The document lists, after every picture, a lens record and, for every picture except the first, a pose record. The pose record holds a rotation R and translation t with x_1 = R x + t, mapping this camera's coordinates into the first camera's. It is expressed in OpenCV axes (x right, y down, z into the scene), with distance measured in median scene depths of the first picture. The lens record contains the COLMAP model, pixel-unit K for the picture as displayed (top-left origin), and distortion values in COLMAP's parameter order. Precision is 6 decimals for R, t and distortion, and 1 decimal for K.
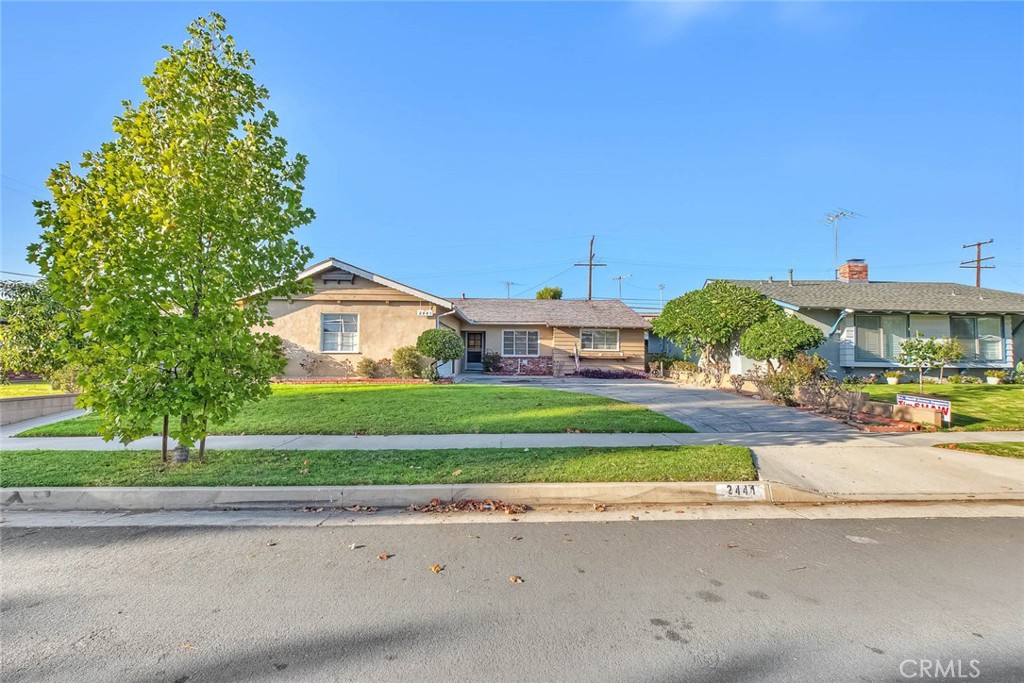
lens RADIAL K [[418.1, 0, 508.0], [0, 418.1, 354.7], [0, 0, 1]] dist [-0.001855, -0.000290]
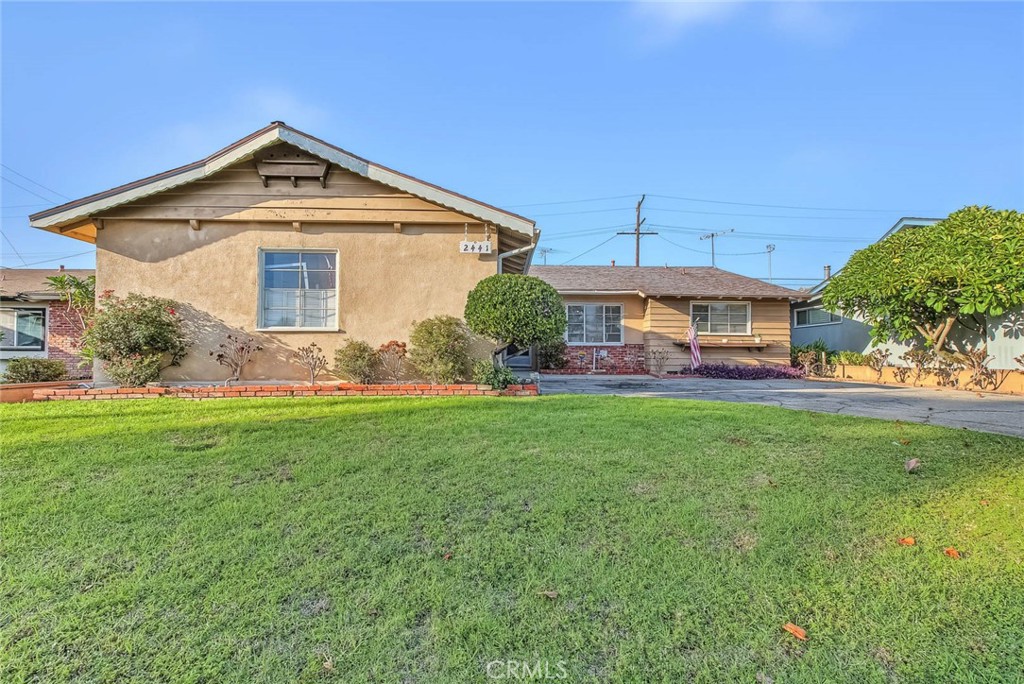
lens RADIAL K [[437.4, 0, 509.7], [0, 437.4, 351.1], [0, 0, 1]] dist [-0.004374, -0.000073]
pose [[0.999815, -0.005225, 0.018525, -0.166568], [0.005259, 0.999985, -0.001752, 0.020761], [-0.018516, 0.001850, 0.999827, 0.485871]]
